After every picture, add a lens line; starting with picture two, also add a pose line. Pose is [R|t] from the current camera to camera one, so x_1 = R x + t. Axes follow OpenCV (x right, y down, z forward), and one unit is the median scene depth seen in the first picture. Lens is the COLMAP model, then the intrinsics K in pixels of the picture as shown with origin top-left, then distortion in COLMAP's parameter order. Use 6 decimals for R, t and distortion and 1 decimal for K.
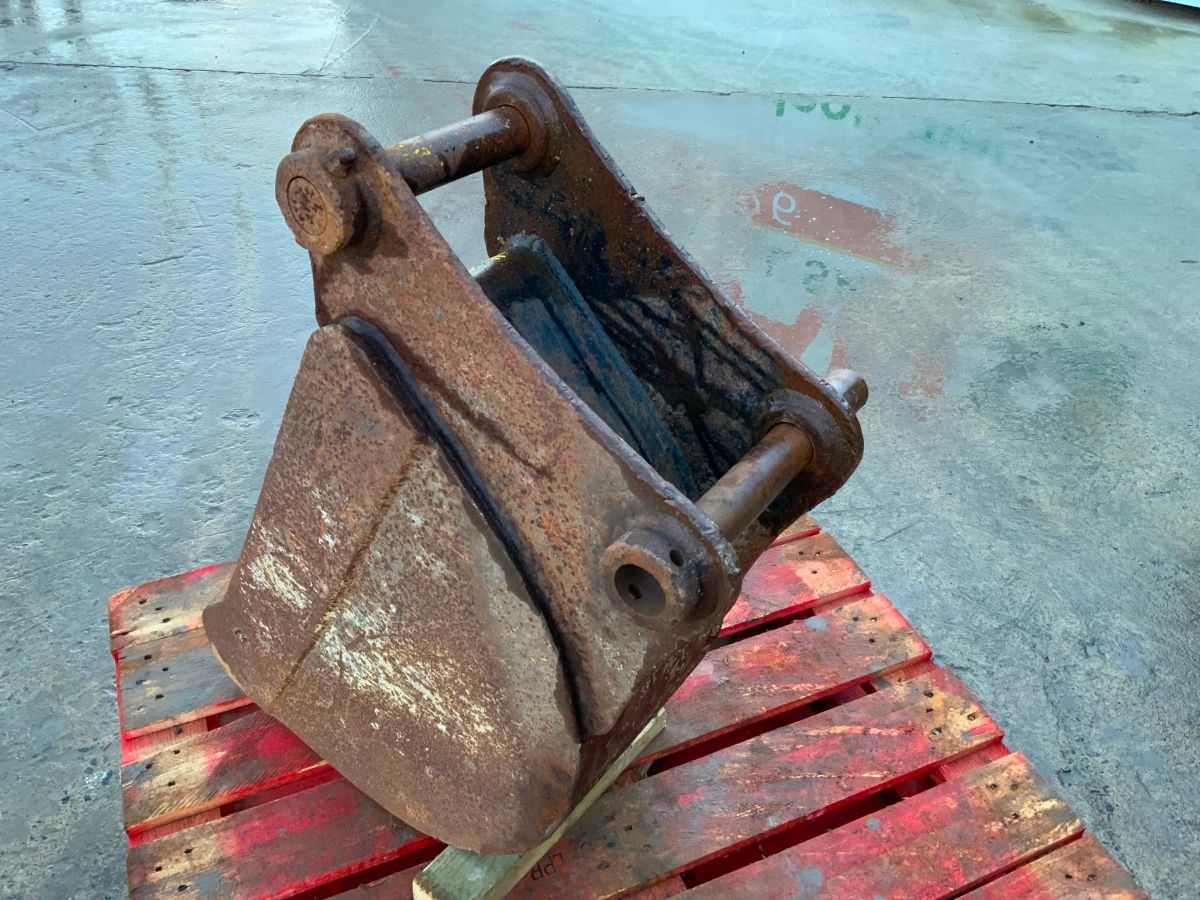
lens RADIAL K [[998.2, 0, 596.2], [0, 998.2, 450.8], [0, 0, 1]] dist [0.111555, -0.224321]
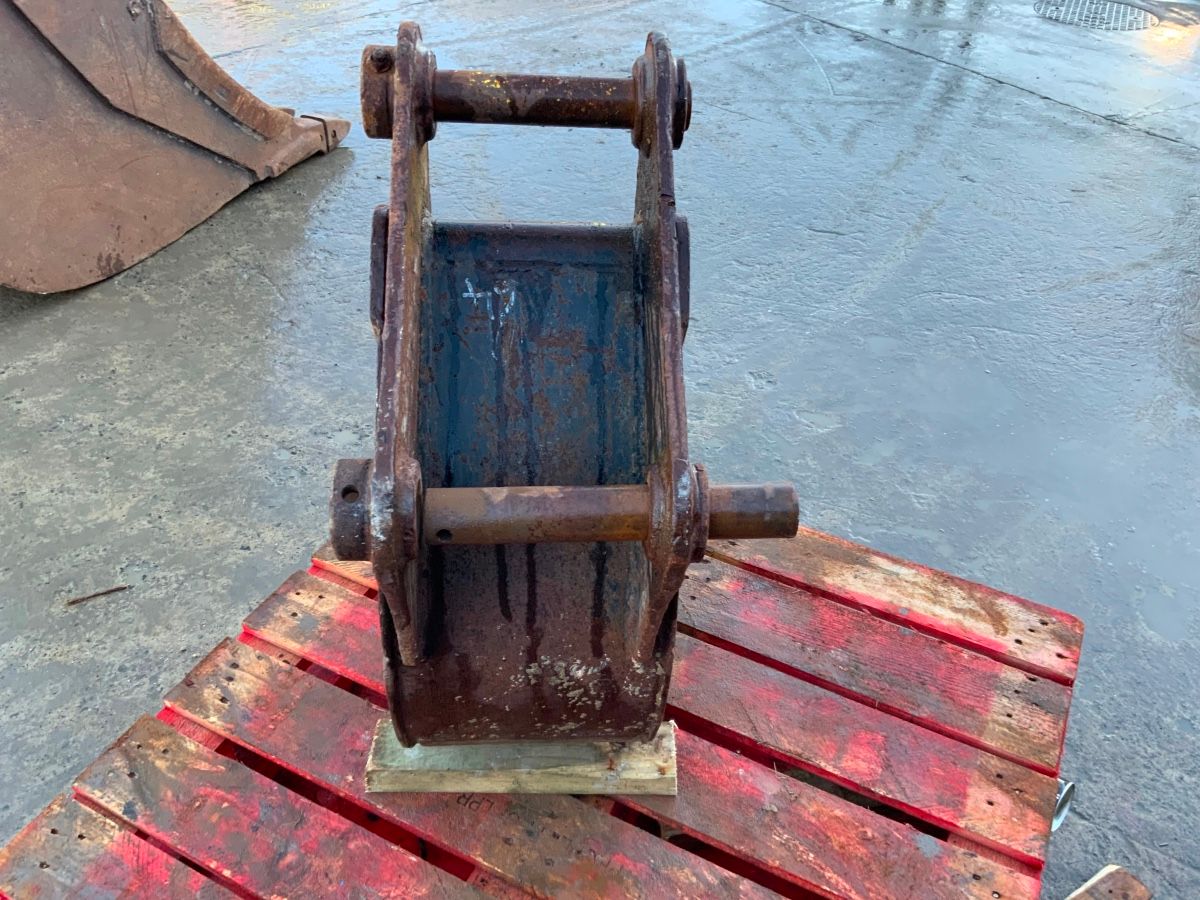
lens RADIAL K [[998.2, 0, 596.2], [0, 998.2, 450.8], [0, 0, 1]] dist [0.111555, -0.224321]
pose [[0.636676, 0.468475, -0.612515, 0.492095], [-0.478882, 0.862781, 0.162116, -0.124717], [0.604413, 0.190107, 0.773656, 0.208588]]
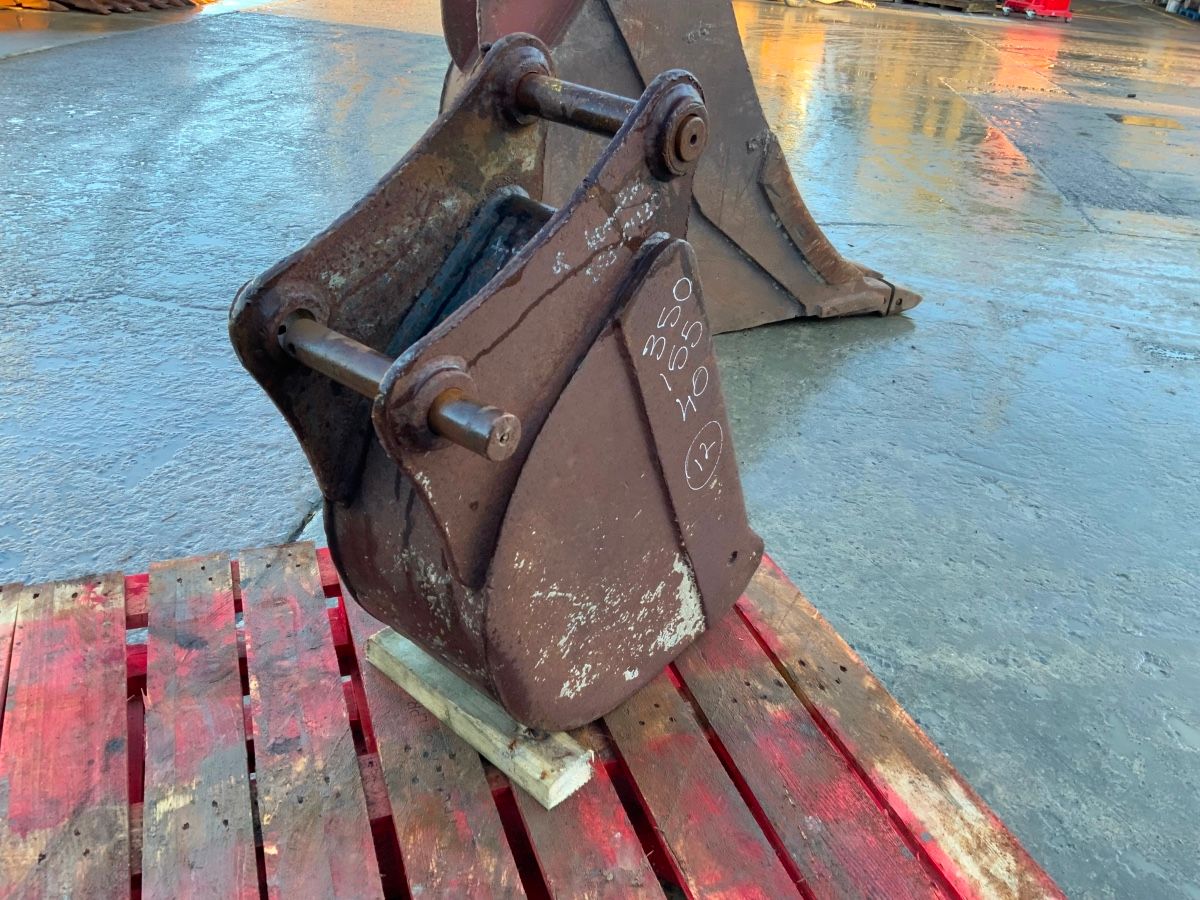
lens RADIAL K [[998.2, 0, 596.2], [0, 998.2, 450.8], [0, 0, 1]] dist [0.111555, -0.224321]
pose [[-0.053406, 0.462529, -0.884994, 0.823278], [-0.671930, 0.638958, 0.374490, -0.351329], [0.738687, 0.614654, 0.276663, 0.645512]]
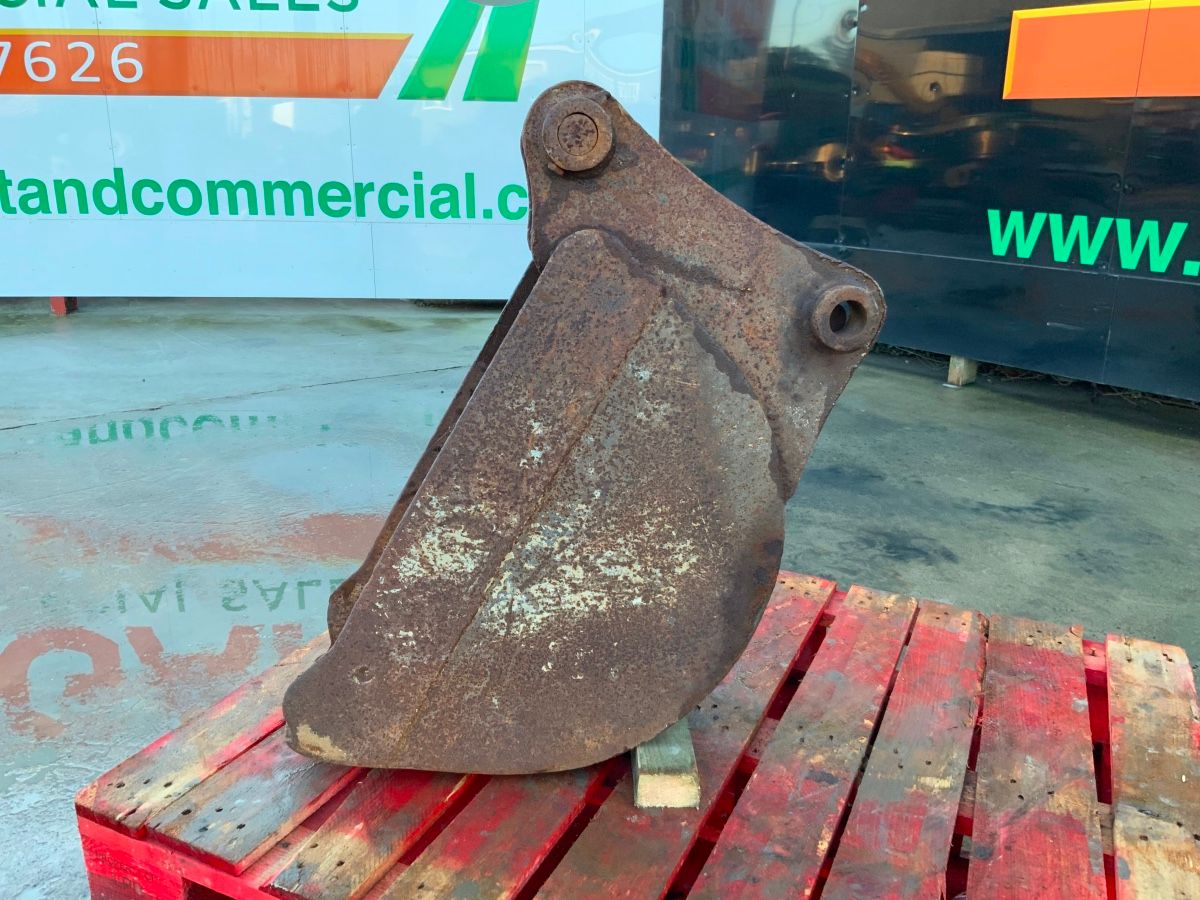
lens RADIAL K [[998.2, 0, 596.2], [0, 998.2, 450.8], [0, 0, 1]] dist [0.111555, -0.224321]
pose [[0.745545, -0.197739, 0.636445, -0.803081], [0.407848, 0.890640, -0.201047, 0.293755], [-0.527089, 0.409463, 0.744659, 0.054042]]
